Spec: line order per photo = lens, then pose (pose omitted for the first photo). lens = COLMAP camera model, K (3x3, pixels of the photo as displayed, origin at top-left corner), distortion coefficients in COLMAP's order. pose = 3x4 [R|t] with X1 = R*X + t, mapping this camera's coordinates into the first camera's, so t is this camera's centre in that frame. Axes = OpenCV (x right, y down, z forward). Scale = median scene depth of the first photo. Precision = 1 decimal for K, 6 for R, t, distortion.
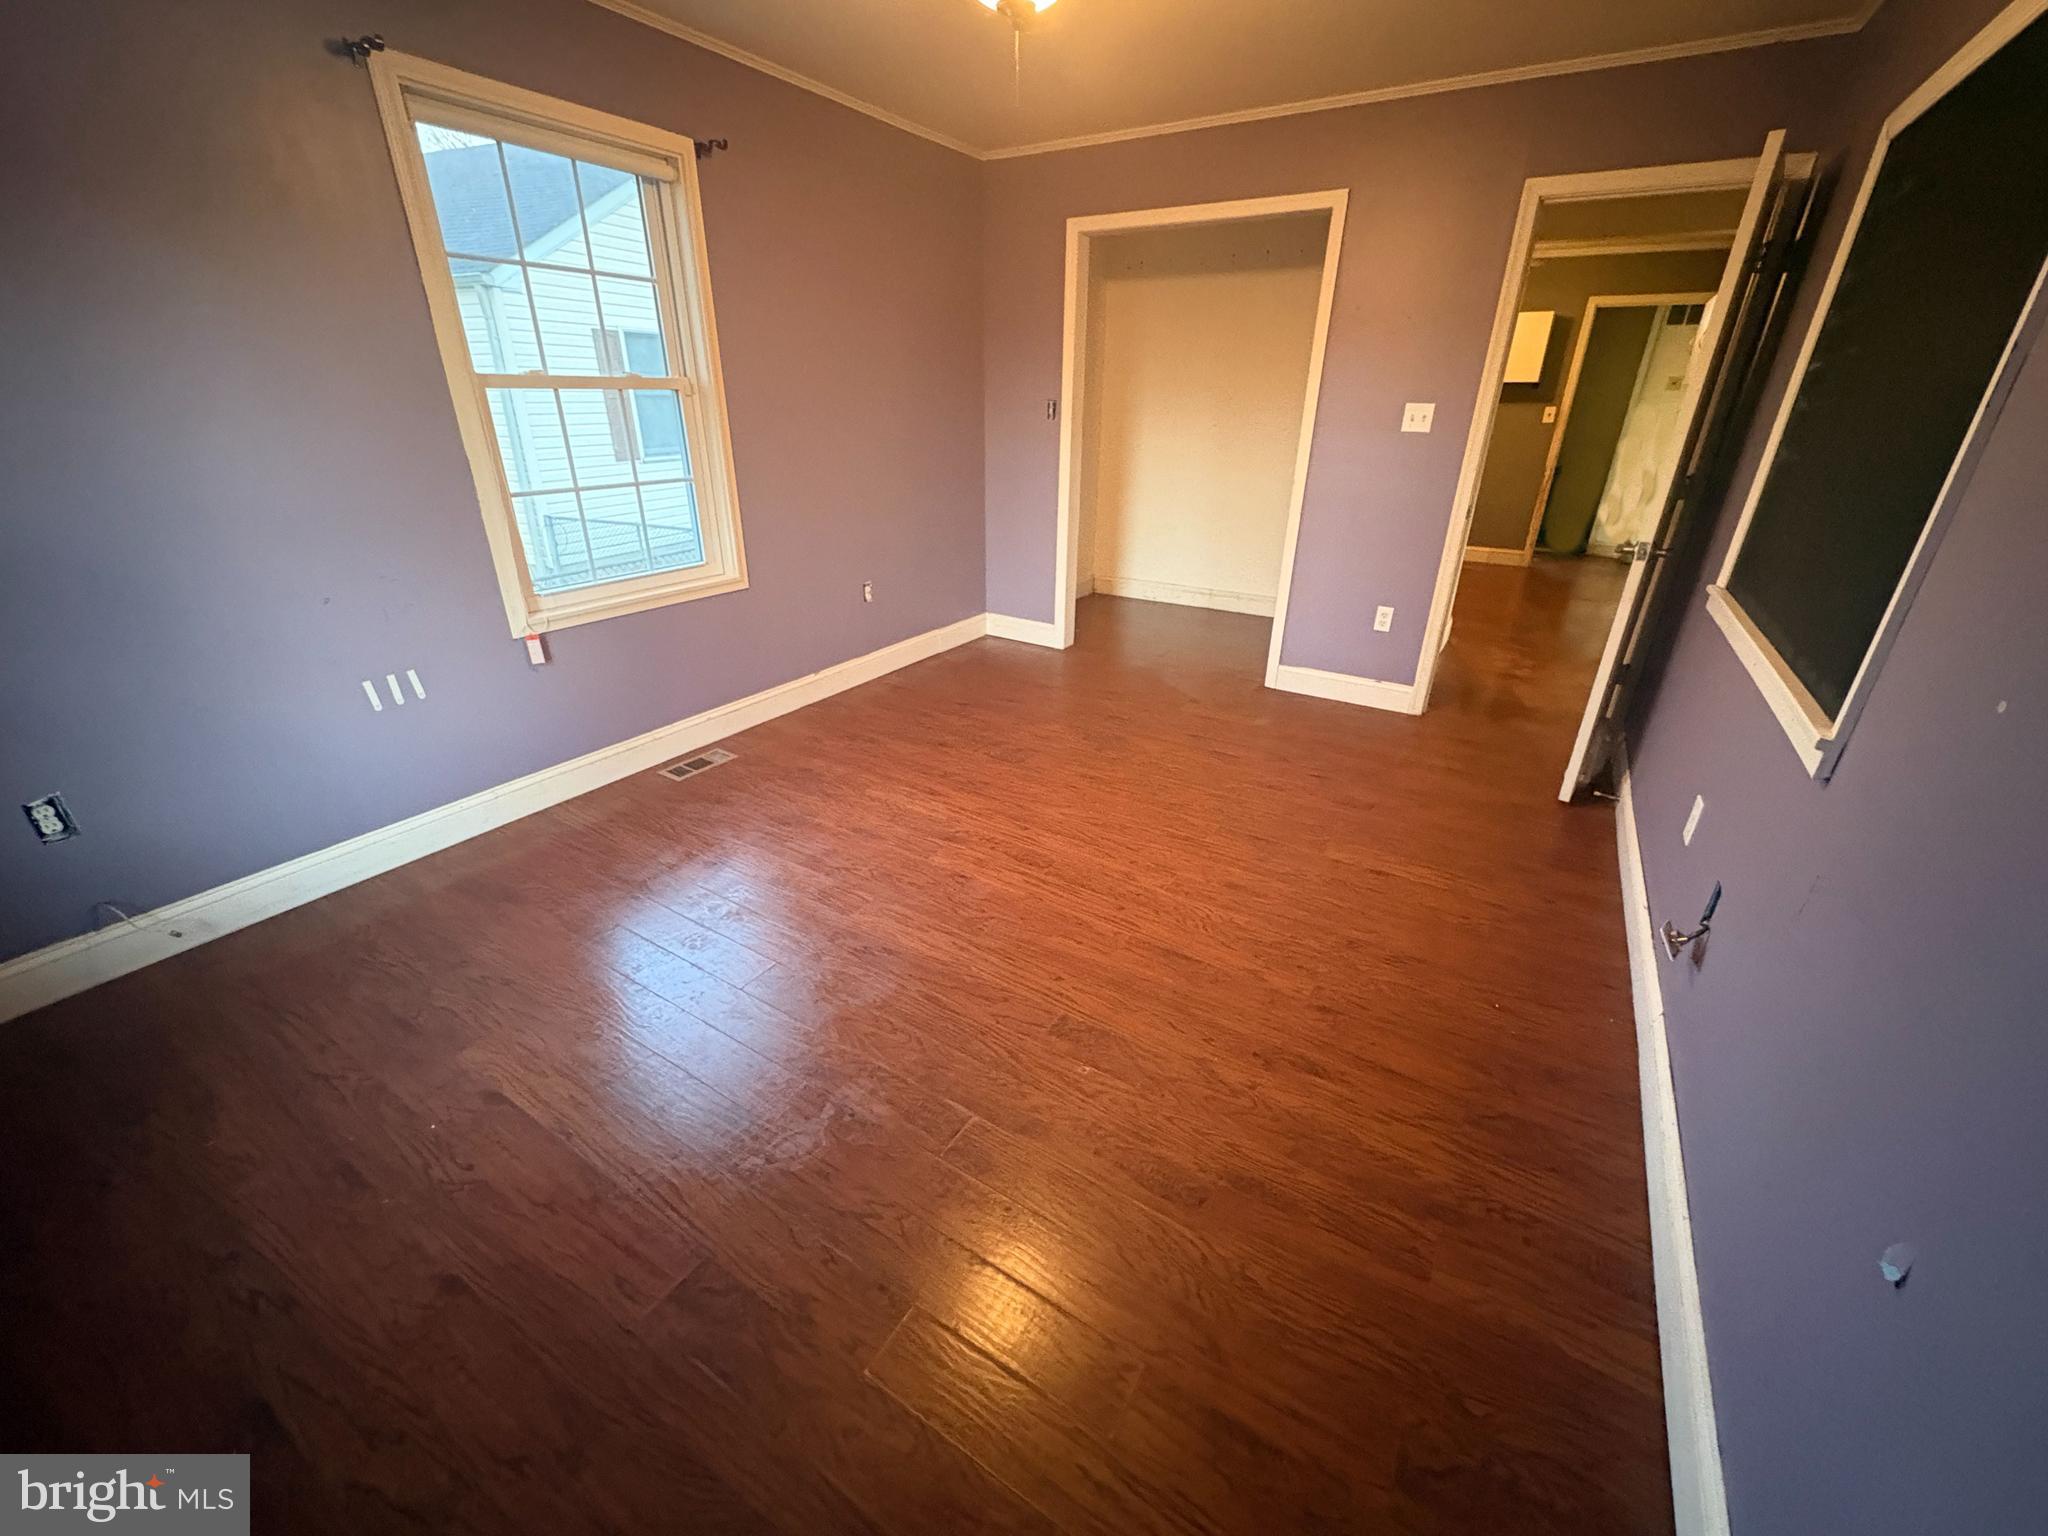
lens RADIAL K [[814.3, 0, 1020.3], [0, 814.3, 765.7], [0, 0, 1]] dist [-0.000199, 0.000242]
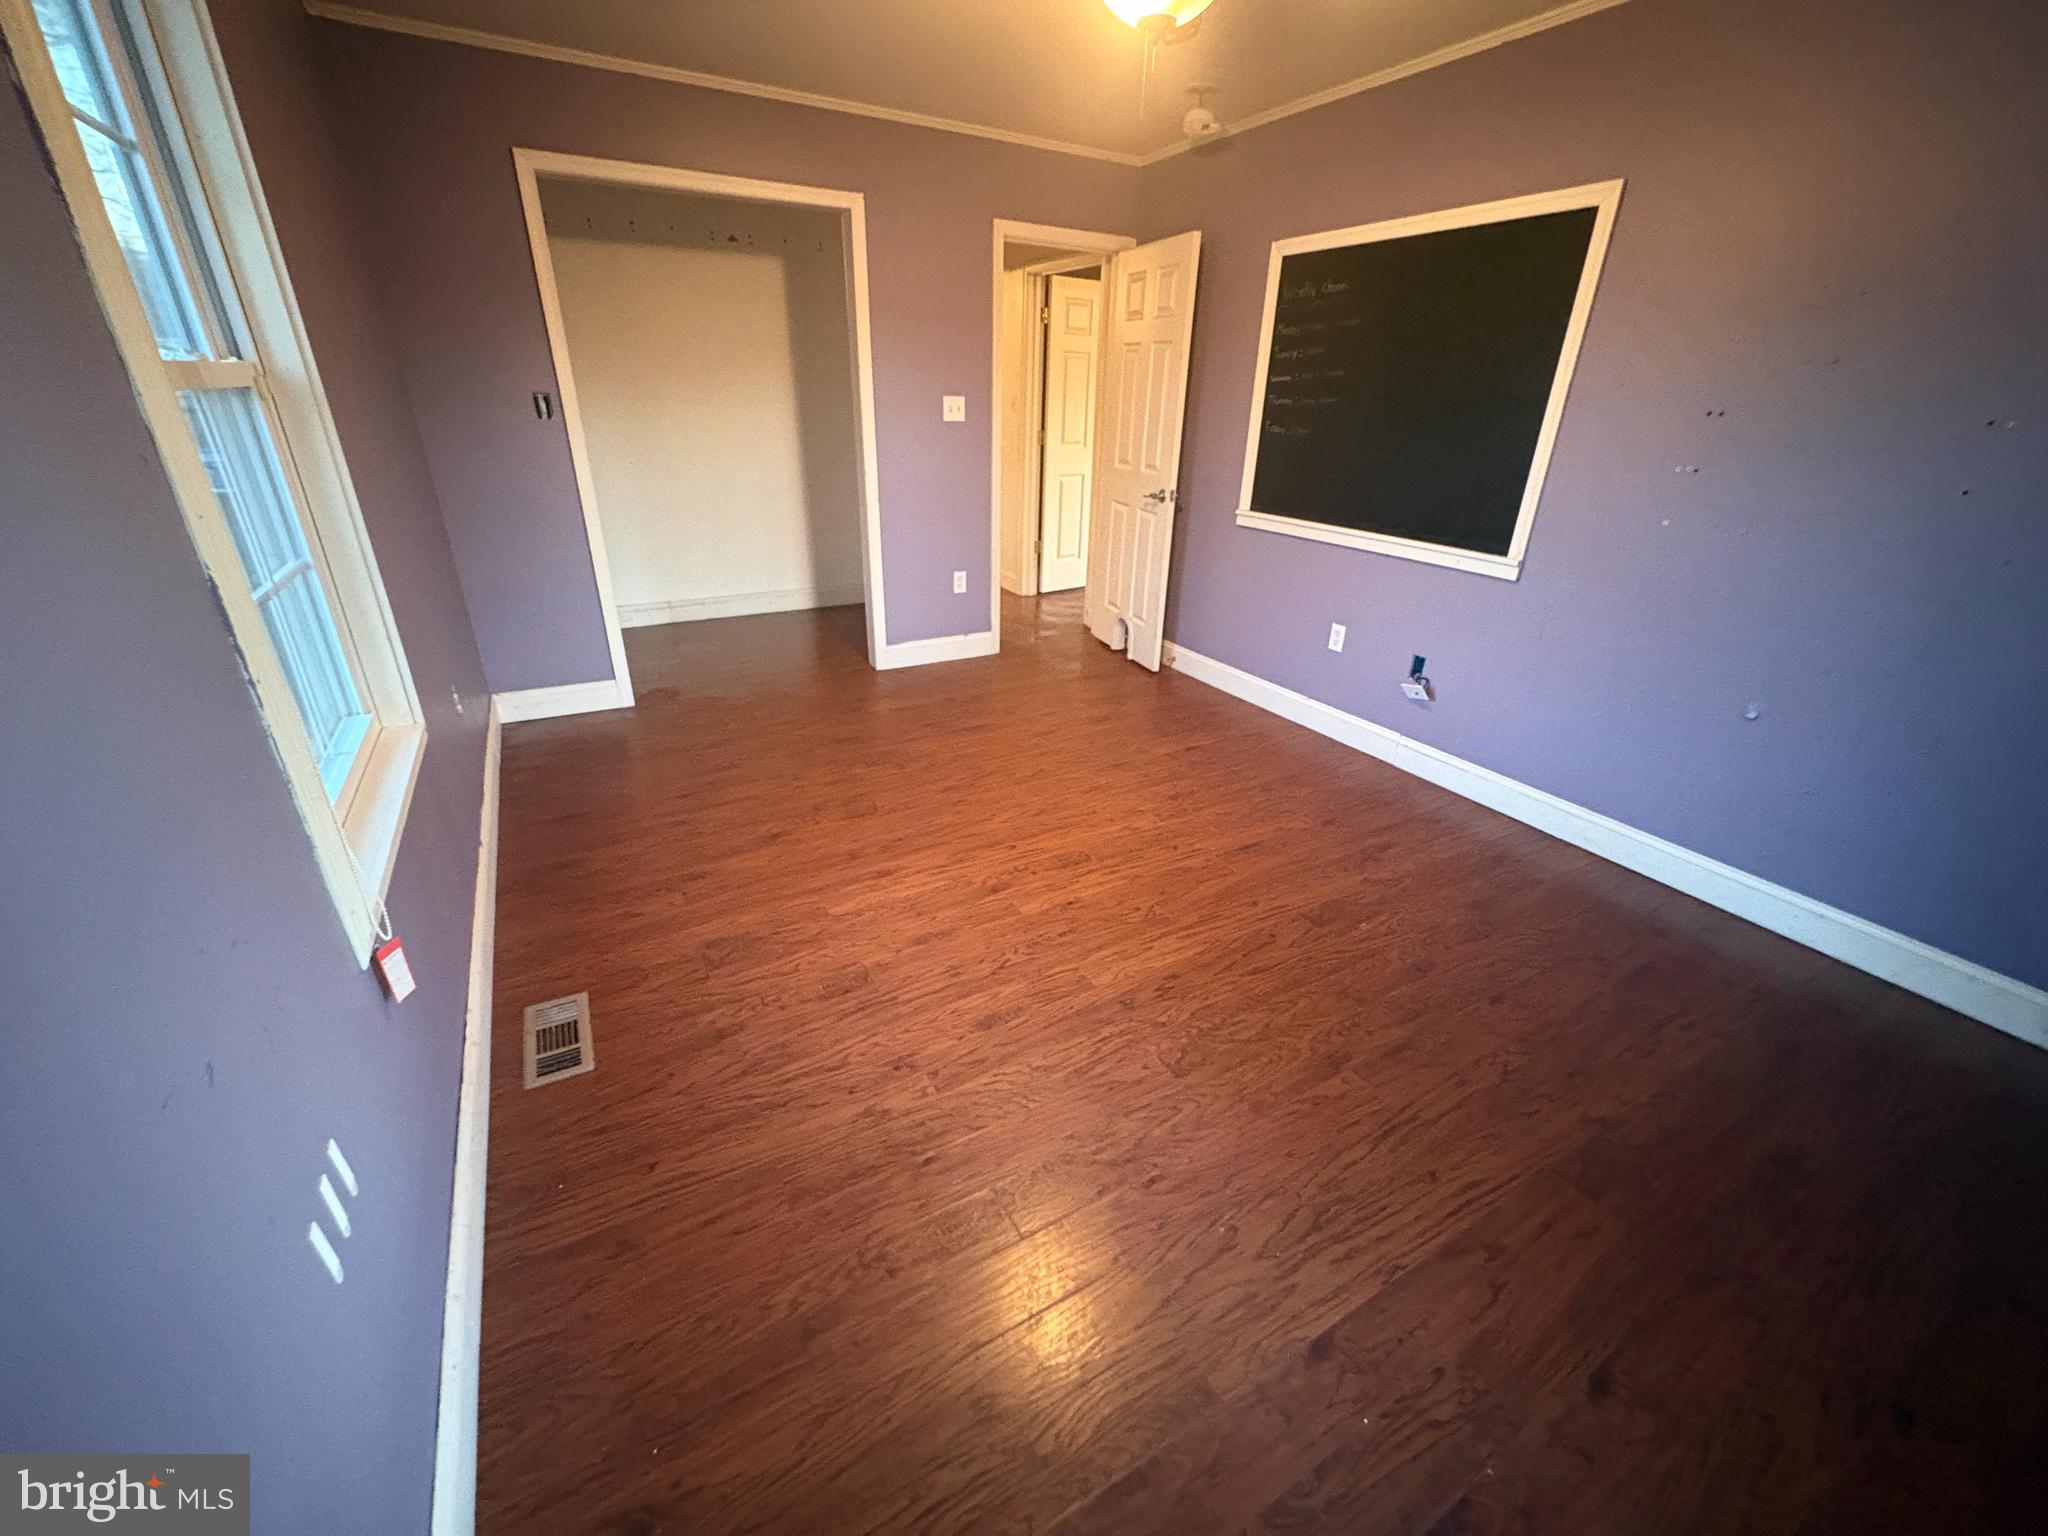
lens RADIAL K [[814.3, 0, 1023.8], [0, 814.3, 765.9], [0, 0, 1]] dist [-0.000199, 0.000242]
pose [[0.474479, -0.371981, 0.797810, -1.680701], [0.352553, 0.910765, 0.214974, -0.496893], [-0.806583, 0.179269, 0.563281, 0.990501]]
